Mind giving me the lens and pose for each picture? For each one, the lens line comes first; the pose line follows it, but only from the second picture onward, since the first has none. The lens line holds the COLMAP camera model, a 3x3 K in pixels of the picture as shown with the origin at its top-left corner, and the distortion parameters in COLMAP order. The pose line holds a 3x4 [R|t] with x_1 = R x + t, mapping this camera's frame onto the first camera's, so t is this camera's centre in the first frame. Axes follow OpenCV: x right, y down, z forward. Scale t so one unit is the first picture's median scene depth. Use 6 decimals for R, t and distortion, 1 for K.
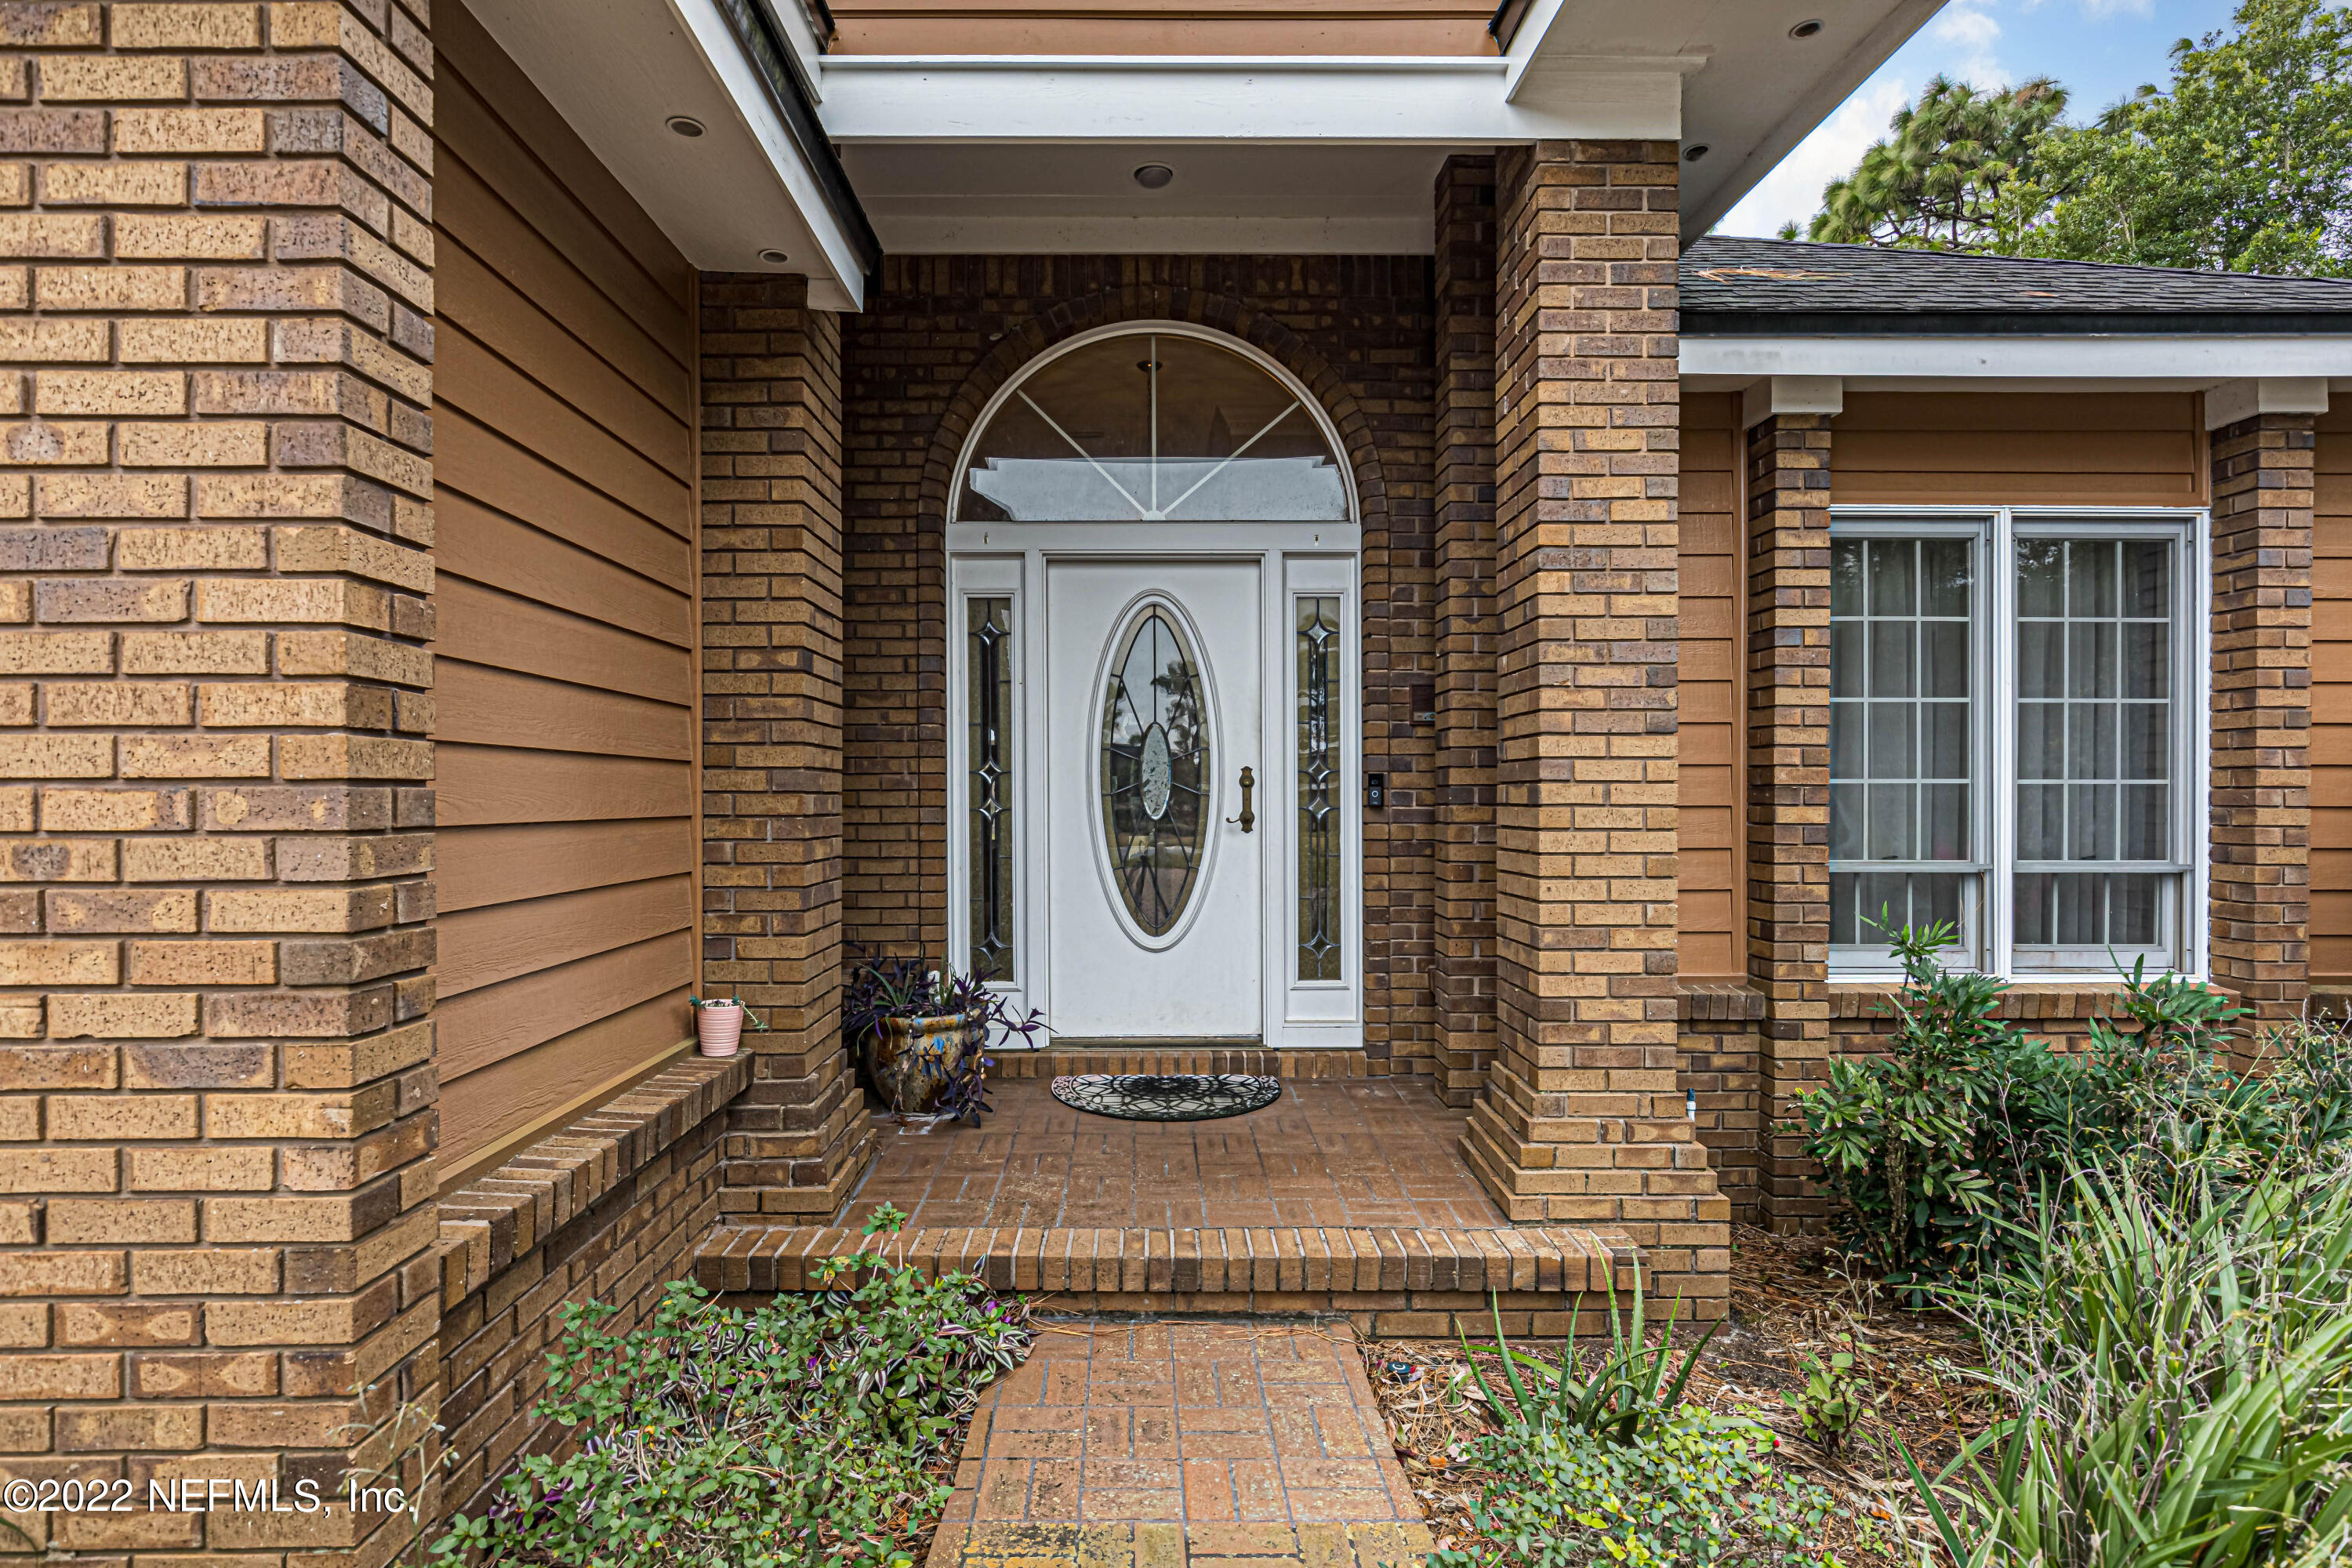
lens RADIAL K [[1234.0, 0, 1159.1], [0, 1234.0, 818.4], [0, 0, 1]] dist [-0.004889, -0.000775]
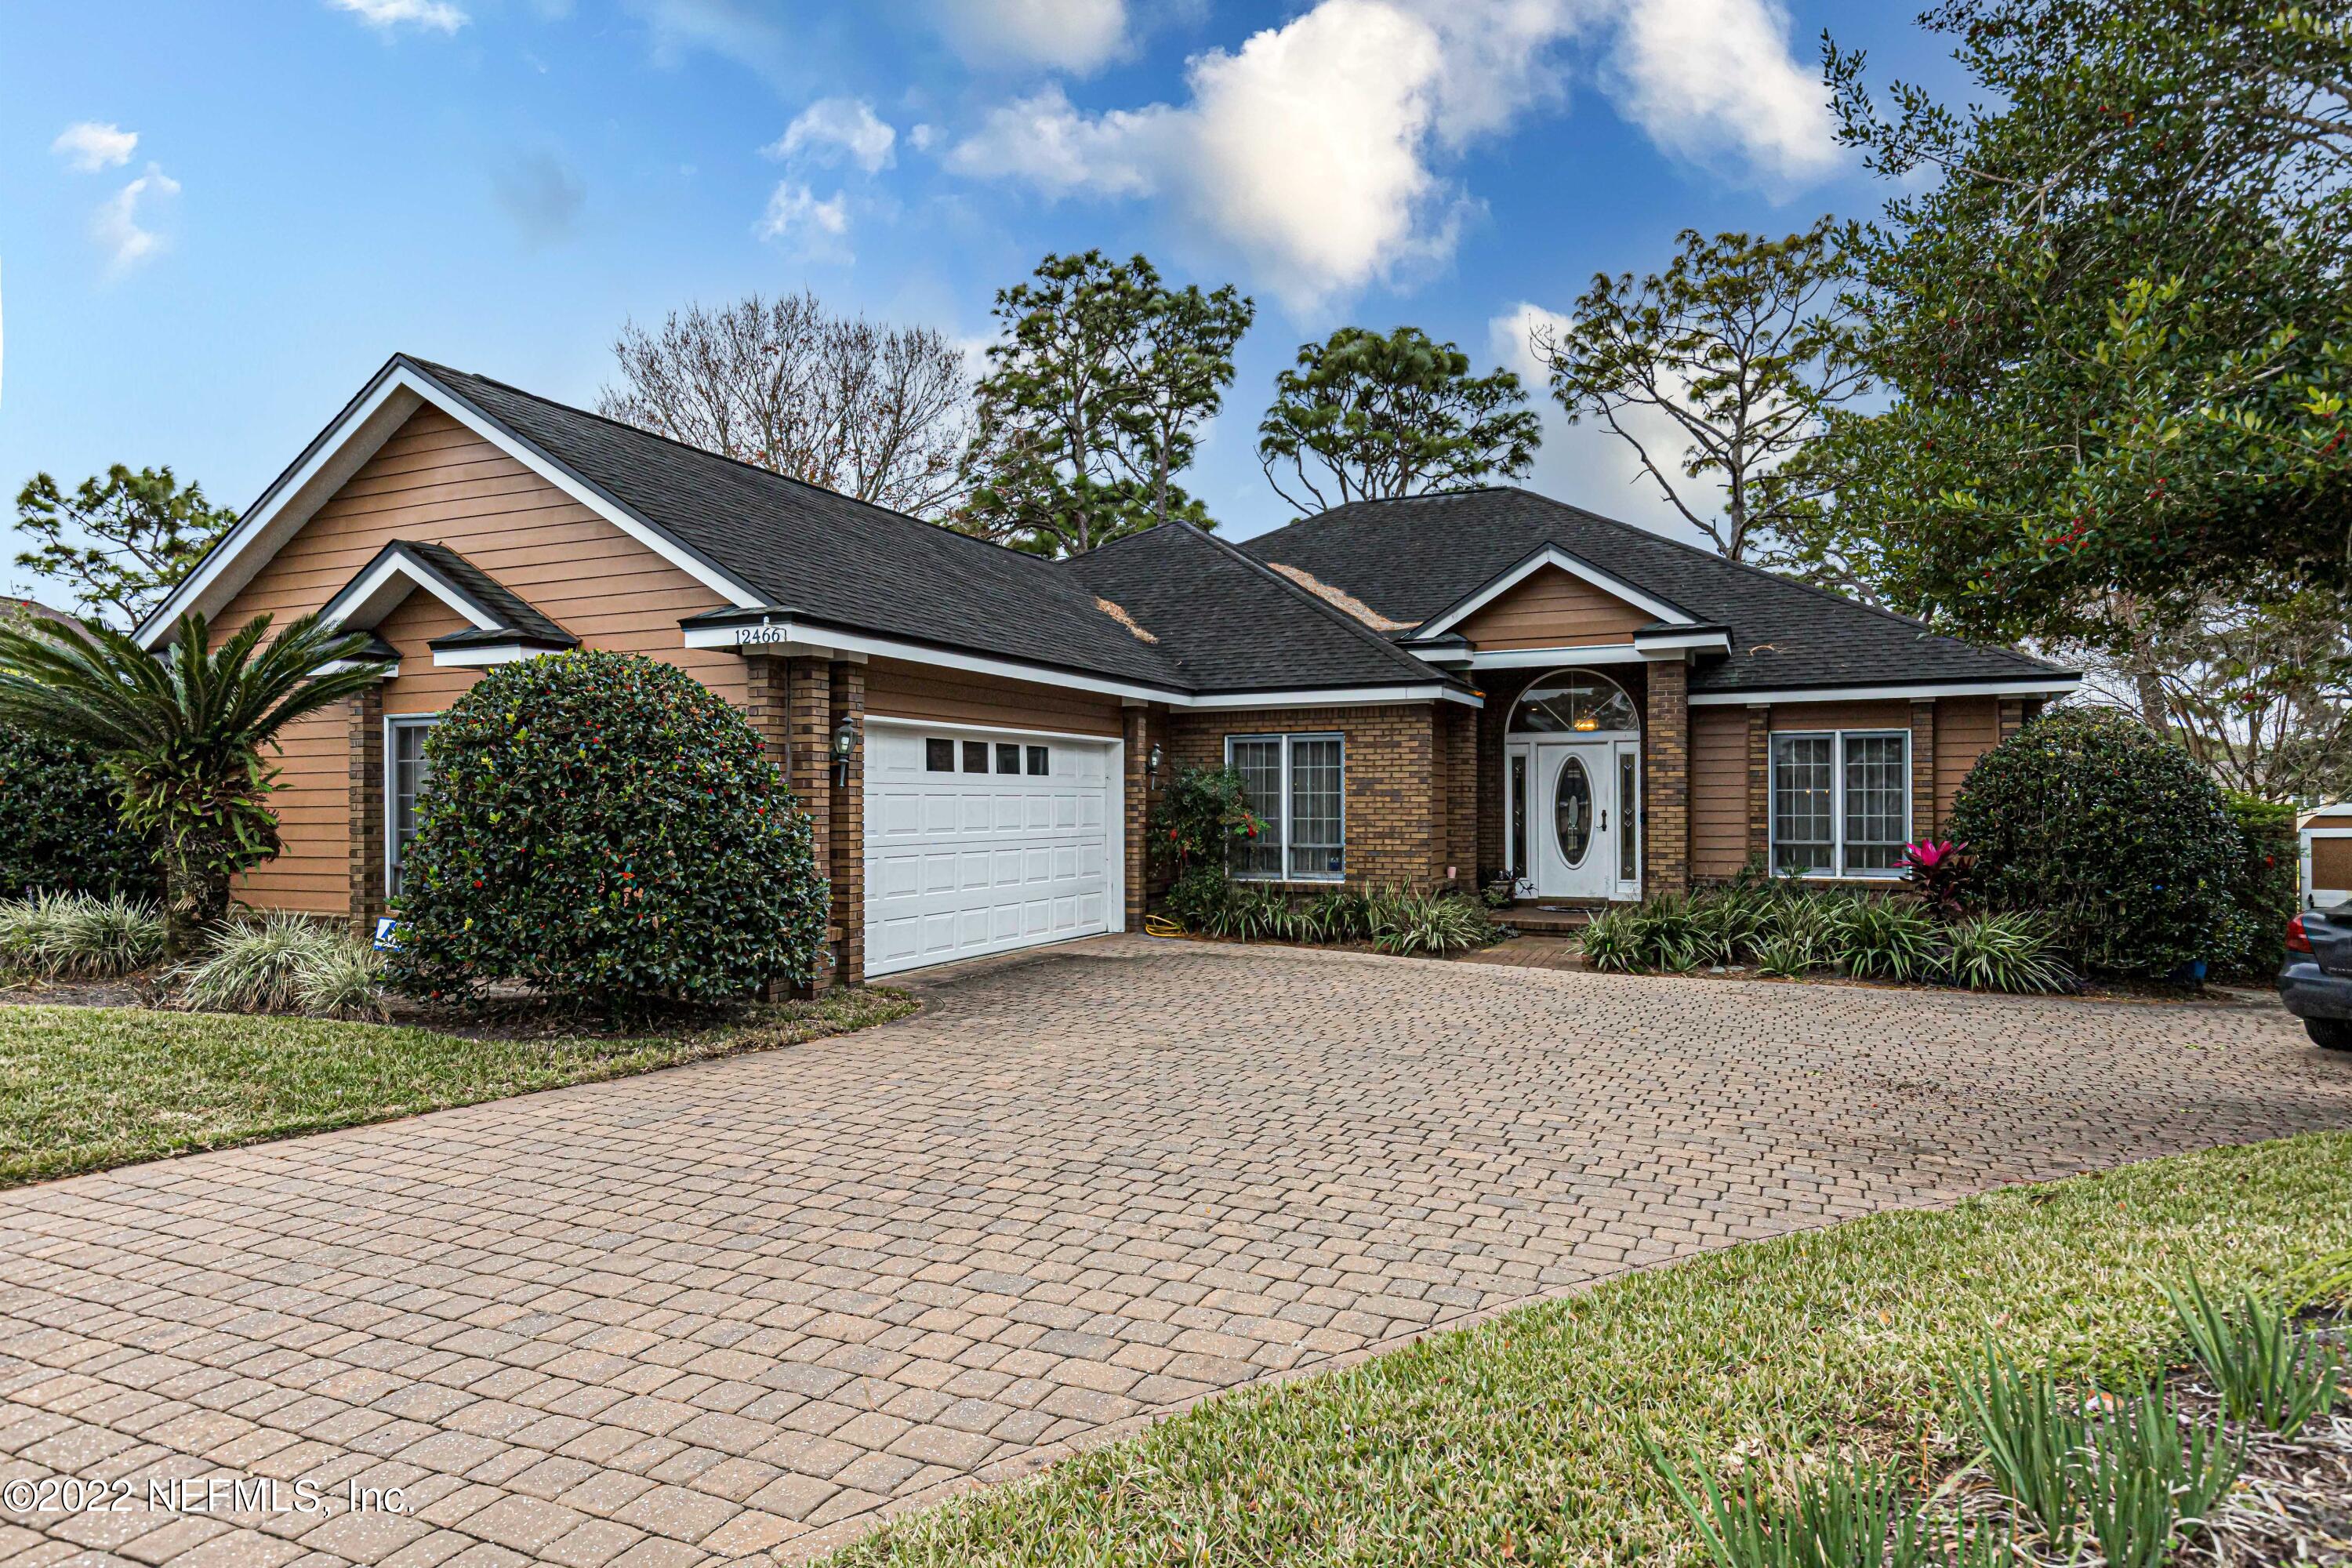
lens RADIAL K [[1359.7, 0, 1197.1], [0, 1359.7, 794.6], [0, 0, 1]] dist [-0.005701, 0.002567]
pose [[0.917633, -0.004159, -0.397406, 0.552452], [-0.005857, 0.999695, -0.023987, 0.009011], [0.397385, 0.024339, 0.917329, -2.840511]]
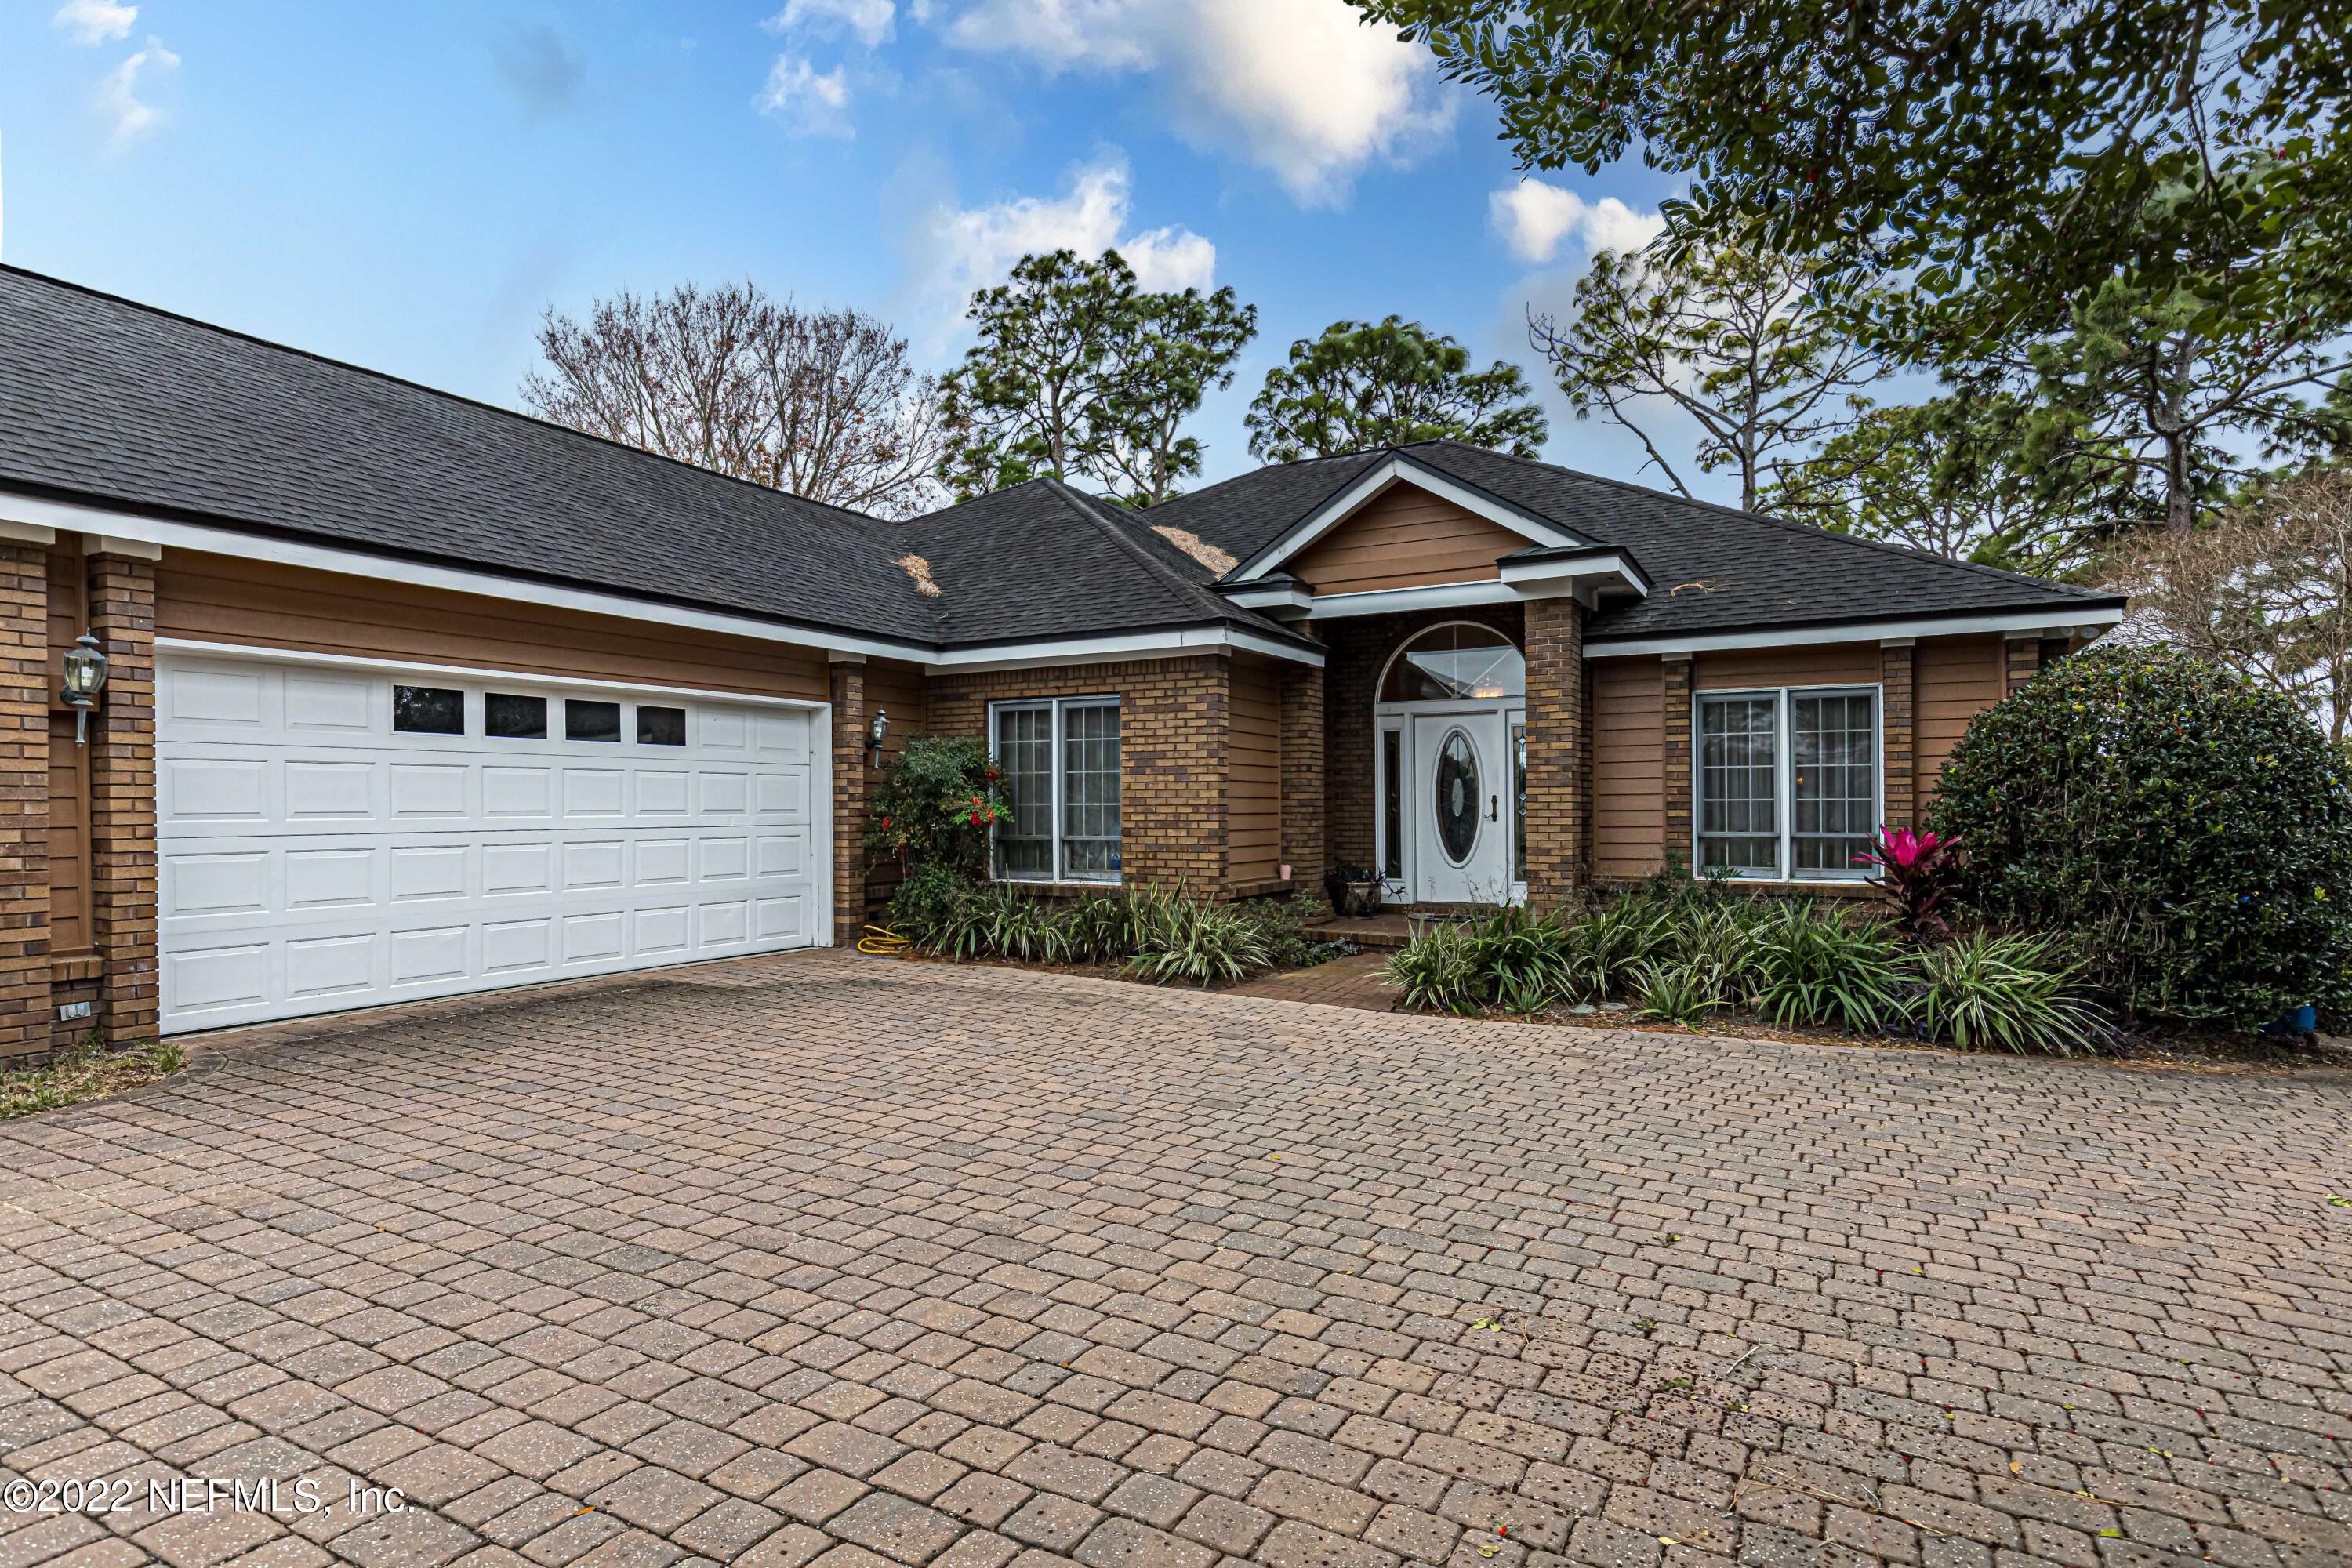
lens RADIAL K [[1211.4, 0, 1161.7], [0, 1211.4, 798.8], [0, 0, 1]] dist [-0.001282, -0.001342]
pose [[0.874720, -0.006491, -0.484585, 0.758976], [-0.005094, 0.999732, -0.022587, 0.028377], [0.484602, 0.022226, 0.874452, -1.653128]]
